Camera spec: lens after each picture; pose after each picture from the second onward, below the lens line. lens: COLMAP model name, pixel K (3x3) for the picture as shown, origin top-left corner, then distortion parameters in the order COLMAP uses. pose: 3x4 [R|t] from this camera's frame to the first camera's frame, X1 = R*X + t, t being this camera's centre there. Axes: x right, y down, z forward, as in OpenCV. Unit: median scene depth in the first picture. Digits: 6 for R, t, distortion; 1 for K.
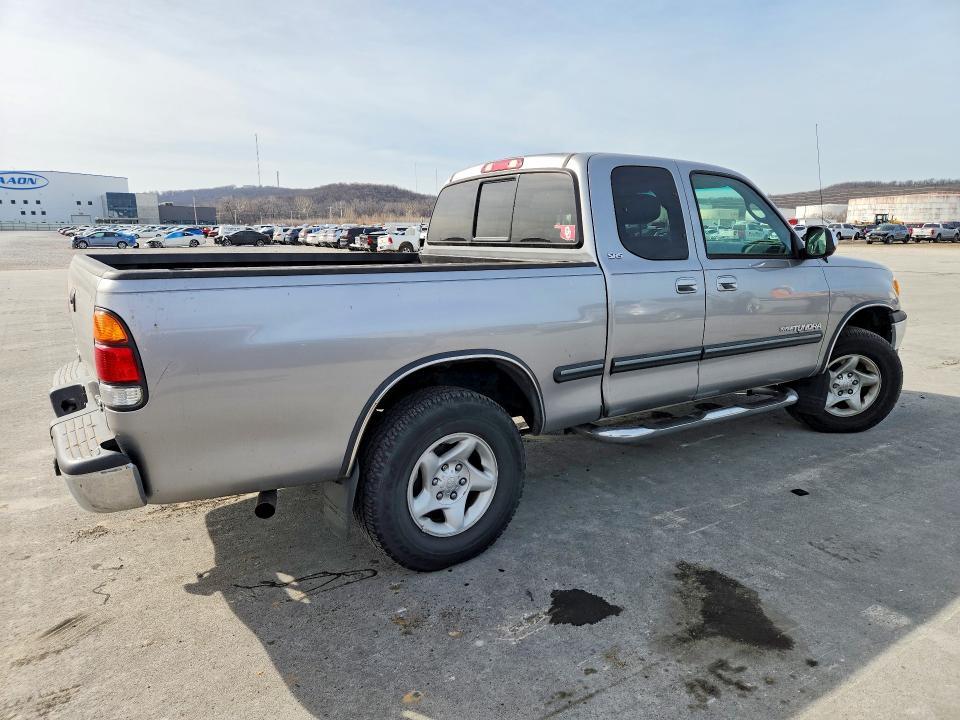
lens RADIAL K [[738.4, 0, 469.8], [0, 738.4, 360.4], [0, 0, 1]] dist [0.017844, -0.001610]
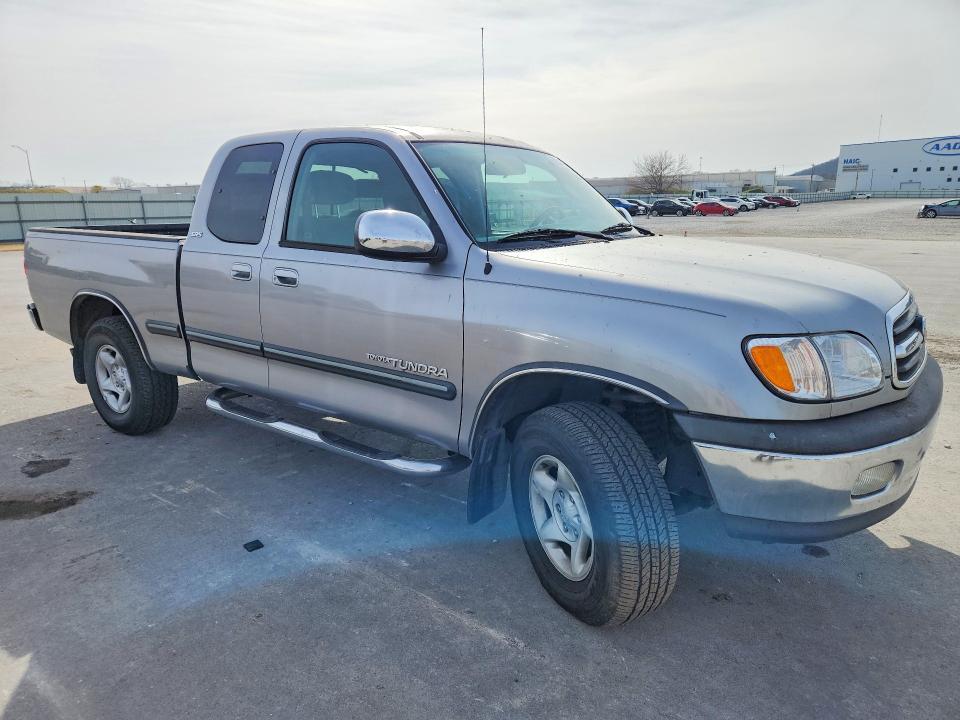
lens RADIAL K [[738.4, 0, 469.8], [0, 738.4, 360.4], [0, 0, 1]] dist [0.017844, -0.001610]
pose [[0.226830, 0.202833, -0.952579, 1.174949], [-0.159522, 0.972602, 0.169111, -0.181214], [0.960781, 0.113598, 0.252972, 0.967038]]
